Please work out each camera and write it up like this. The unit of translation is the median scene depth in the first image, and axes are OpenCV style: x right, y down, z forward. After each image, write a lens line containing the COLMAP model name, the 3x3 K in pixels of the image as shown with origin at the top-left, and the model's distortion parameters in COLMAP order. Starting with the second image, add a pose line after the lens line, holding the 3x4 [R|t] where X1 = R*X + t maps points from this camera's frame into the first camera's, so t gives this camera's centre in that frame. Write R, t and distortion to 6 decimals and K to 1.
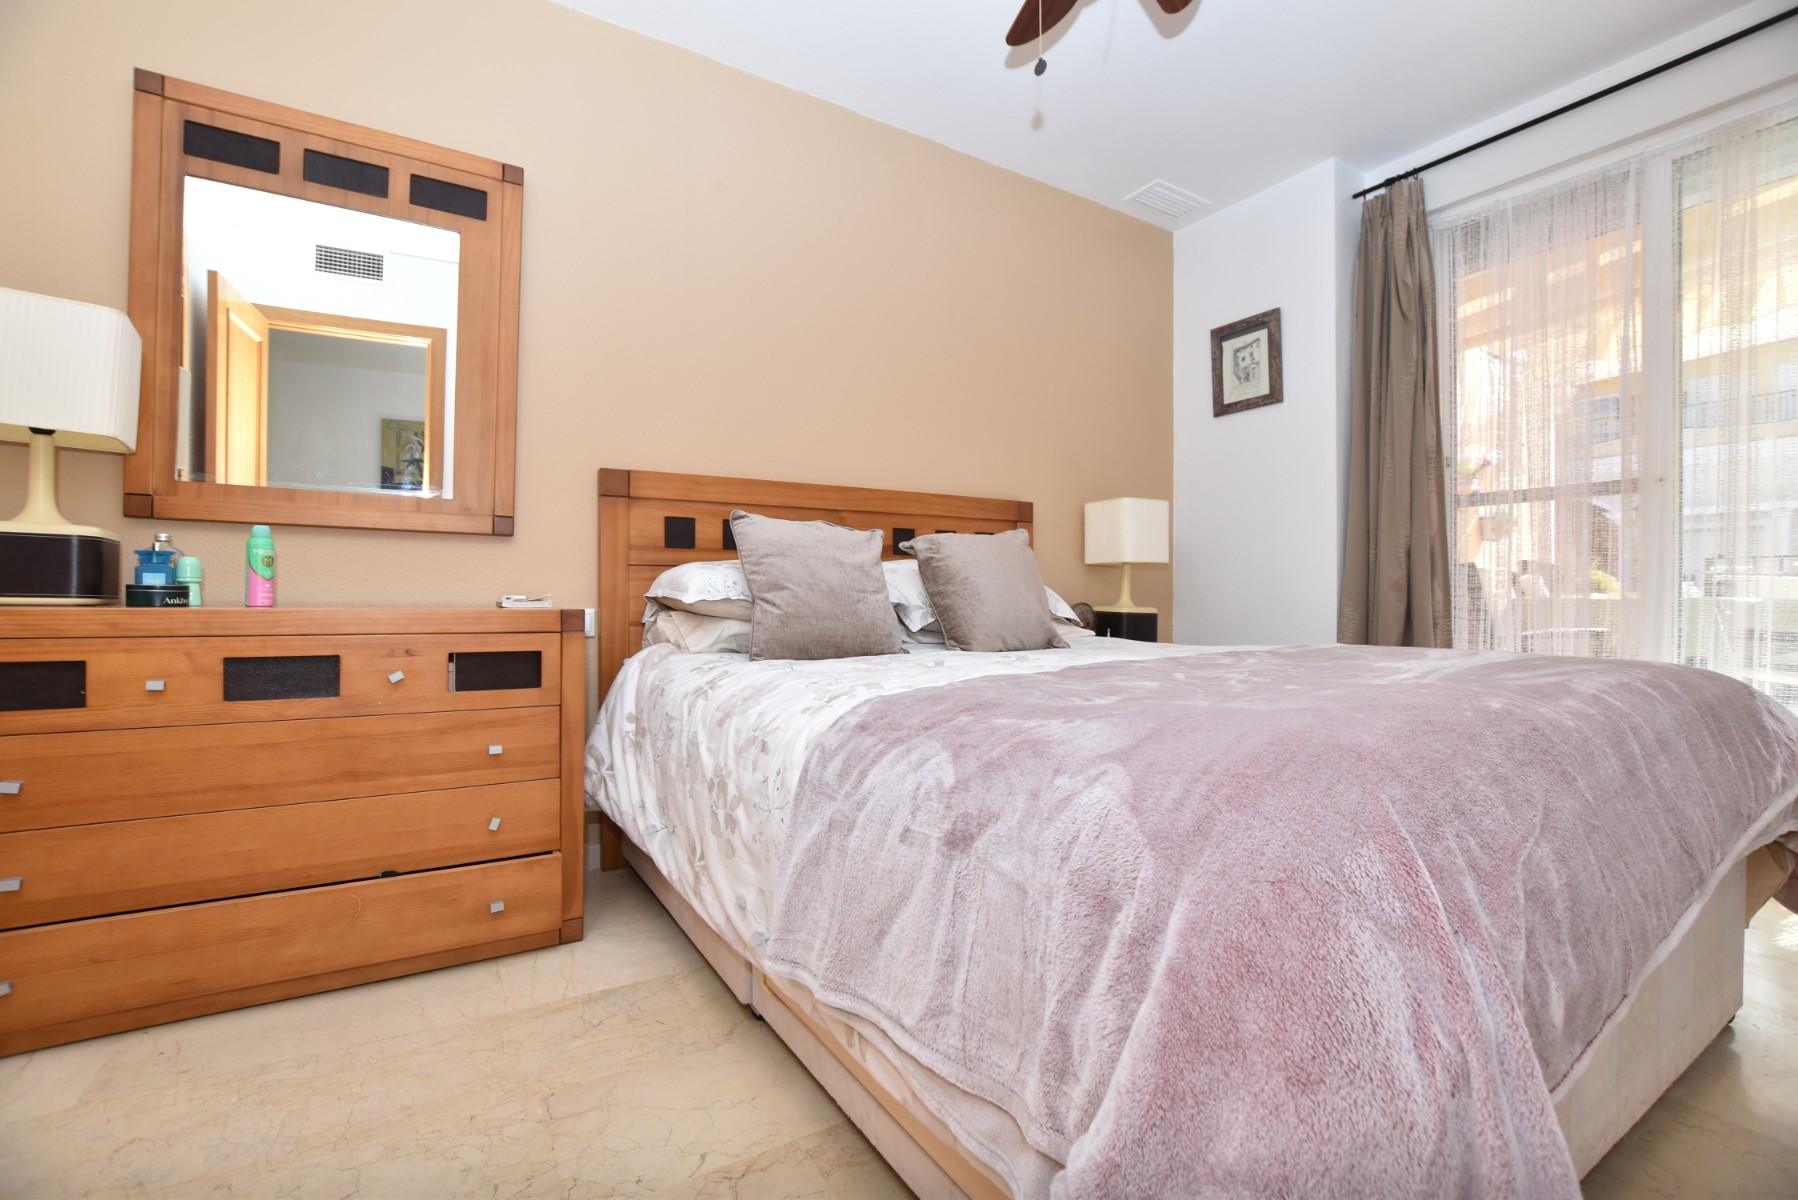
lens RADIAL K [[788.2, 0, 901.9], [0, 788.2, 603.6], [0, 0, 1]] dist [-0.034609, 0.006146]
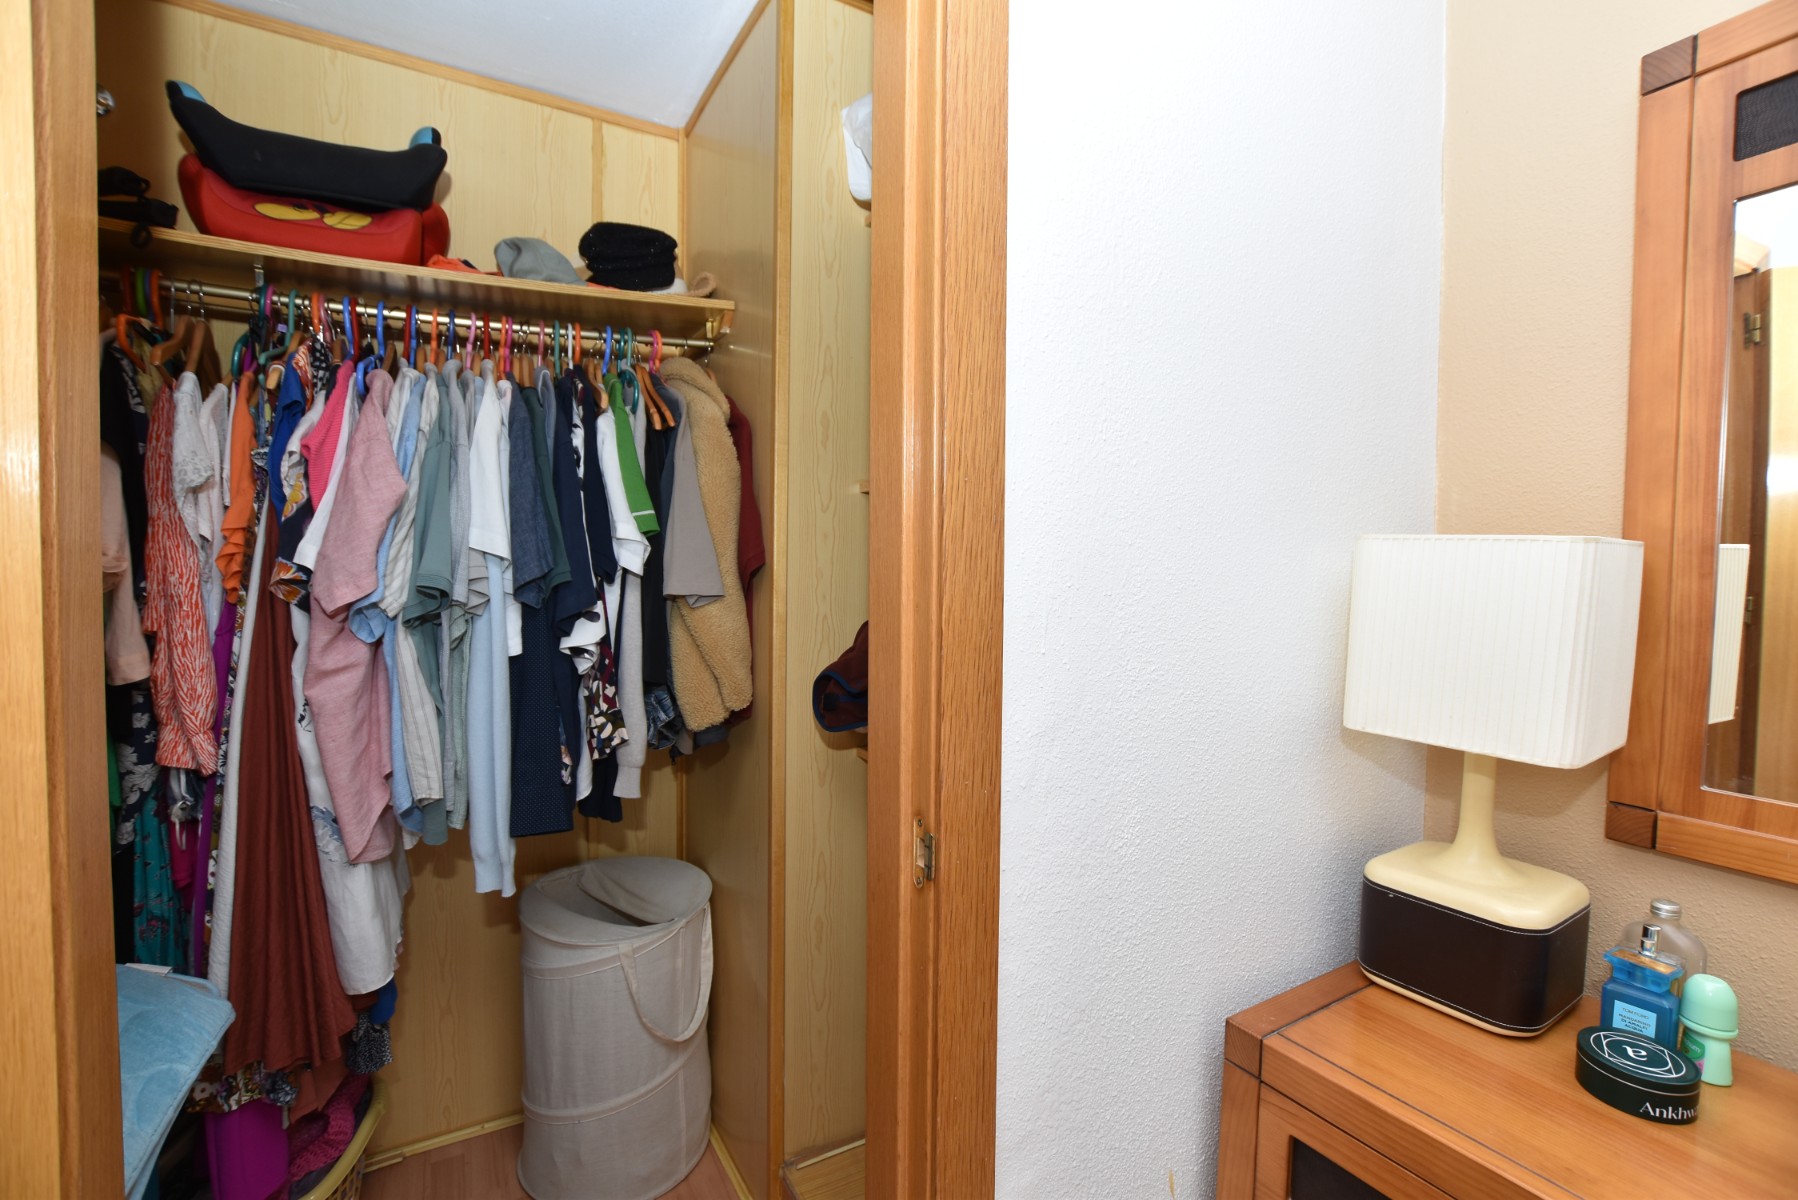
lens RADIAL K [[788.2, 0, 901.9], [0, 788.2, 603.6], [0, 0, 1]] dist [-0.034609, 0.006146]
pose [[-0.019536, 0.041144, -0.998962, -0.384735], [-0.010285, 0.999092, 0.041351, -0.291683], [0.999756, 0.011082, -0.019095, 0.425705]]
